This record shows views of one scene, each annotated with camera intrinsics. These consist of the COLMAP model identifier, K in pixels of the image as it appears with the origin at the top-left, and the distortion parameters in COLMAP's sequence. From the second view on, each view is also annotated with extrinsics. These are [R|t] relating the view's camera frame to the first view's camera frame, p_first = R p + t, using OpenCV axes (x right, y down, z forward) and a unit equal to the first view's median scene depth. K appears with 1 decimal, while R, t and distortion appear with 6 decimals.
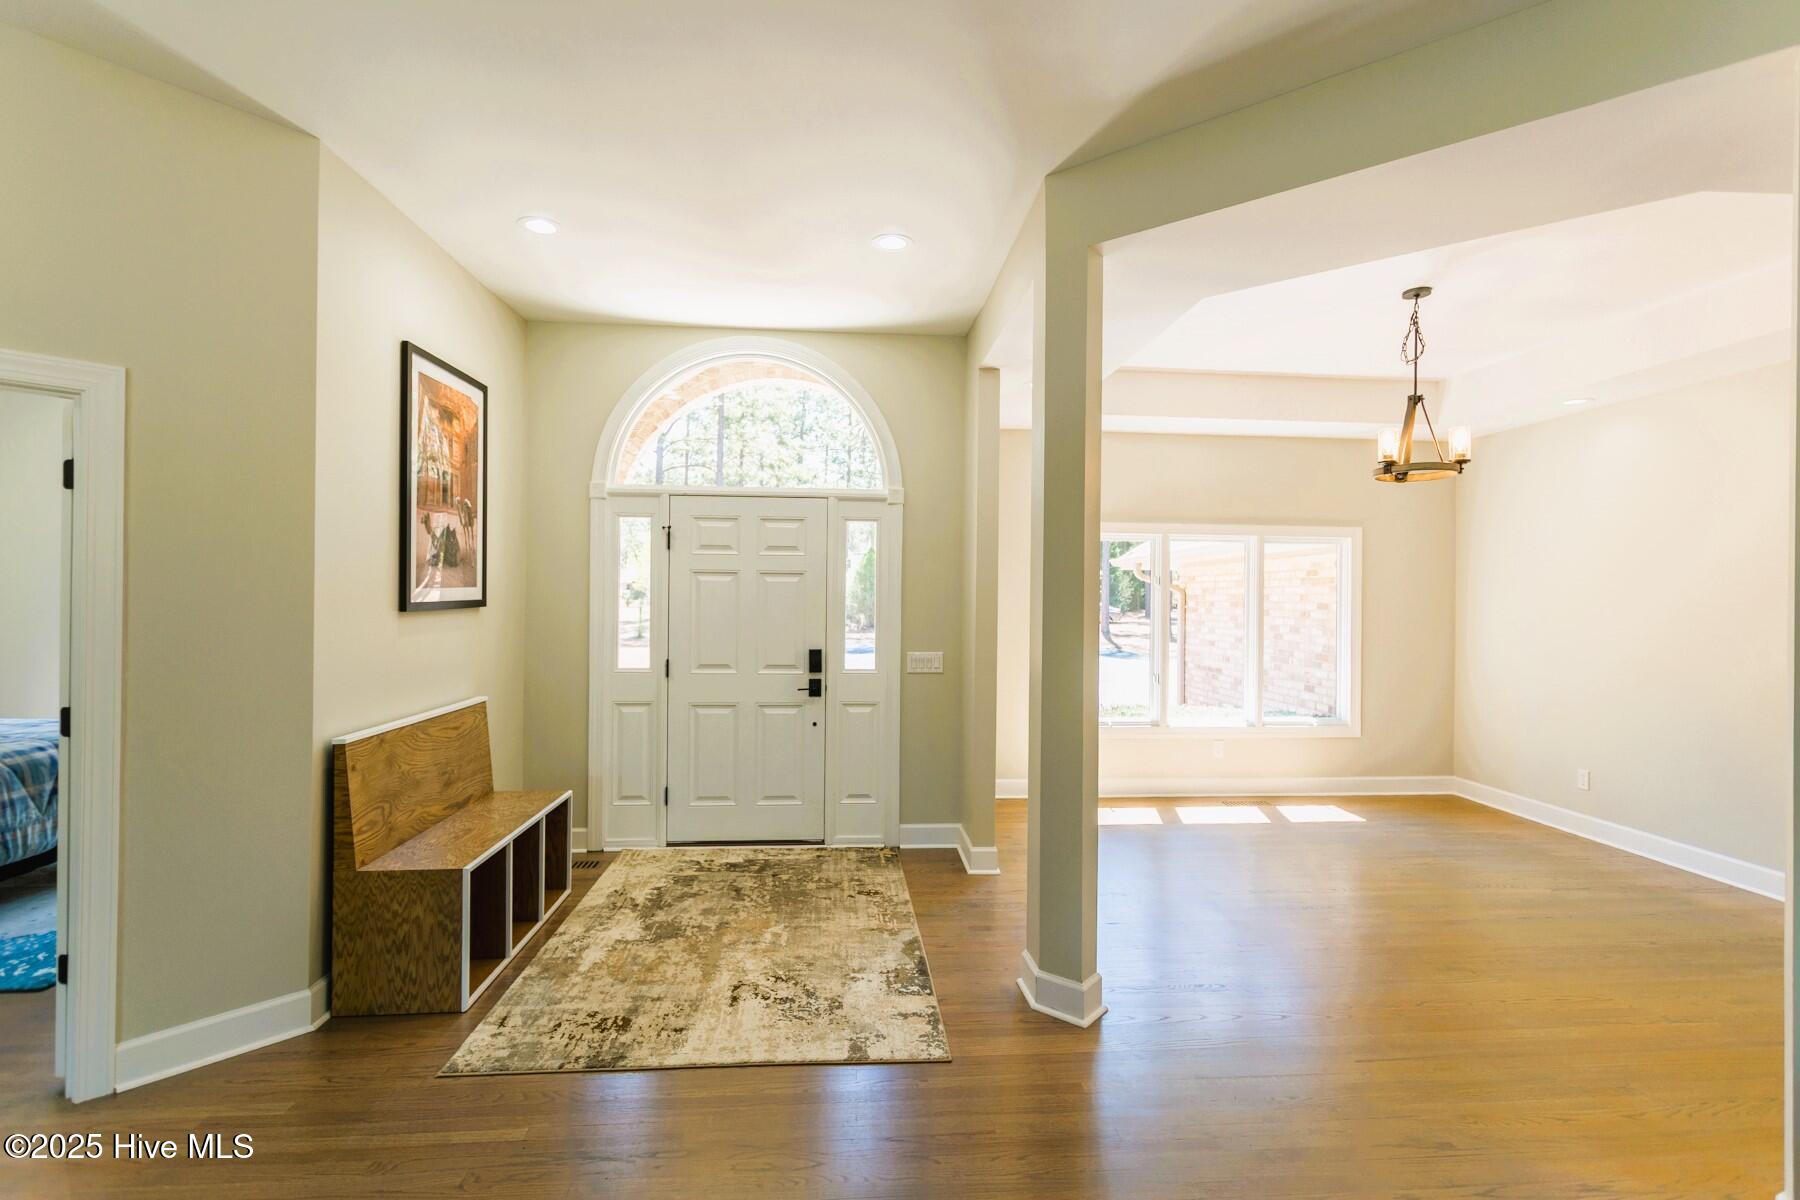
lens RADIAL K [[849.2, 0, 900.6], [0, 849.2, 594.9], [0, 0, 1]] dist [0.000569, 0.000428]
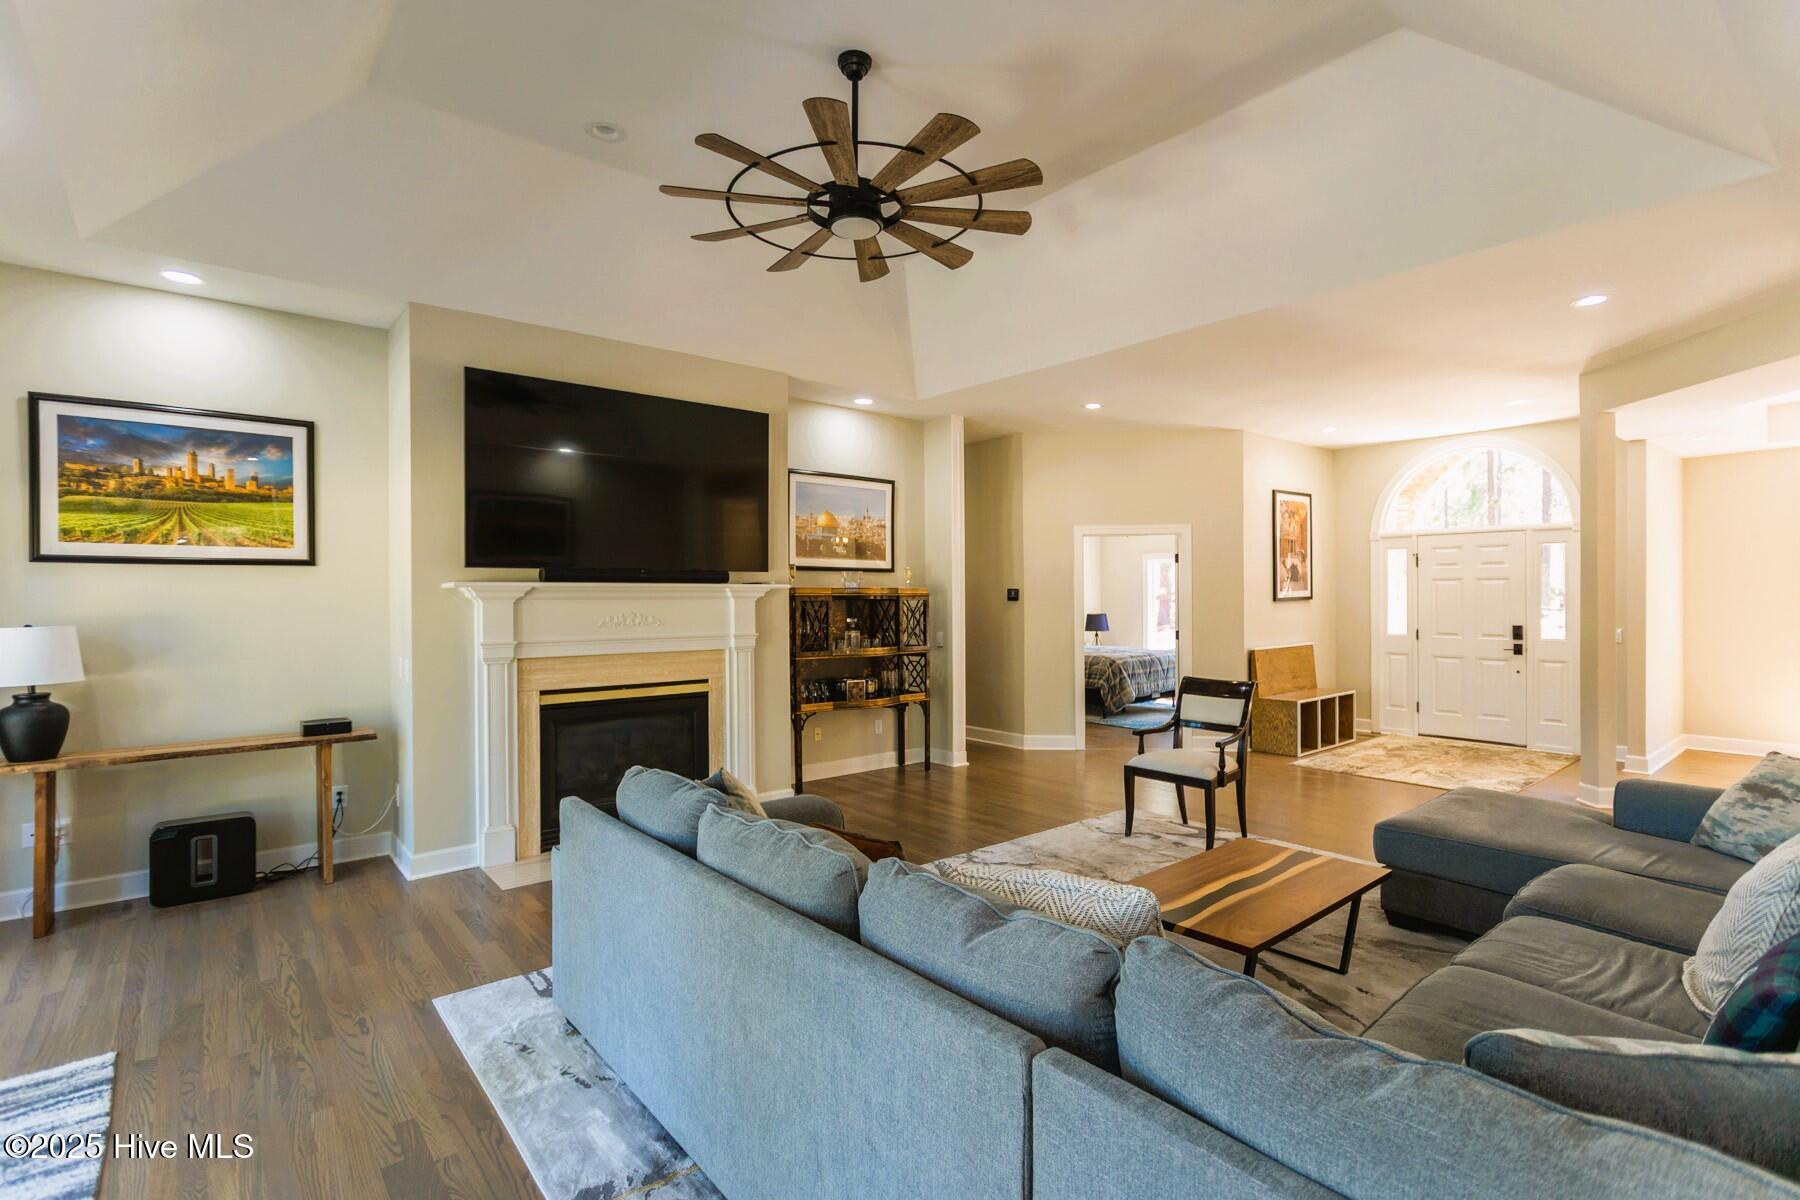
lens RADIAL K [[849.2, 0, 900.6], [0, 849.2, 594.9], [0, 0, 1]] dist [0.000569, 0.000428]
pose [[0.581216, -0.011526, -0.813668, 0.658829], [0.012478, 0.999908, -0.005251, 0.000641], [0.813654, -0.007101, 0.581306, -1.098427]]
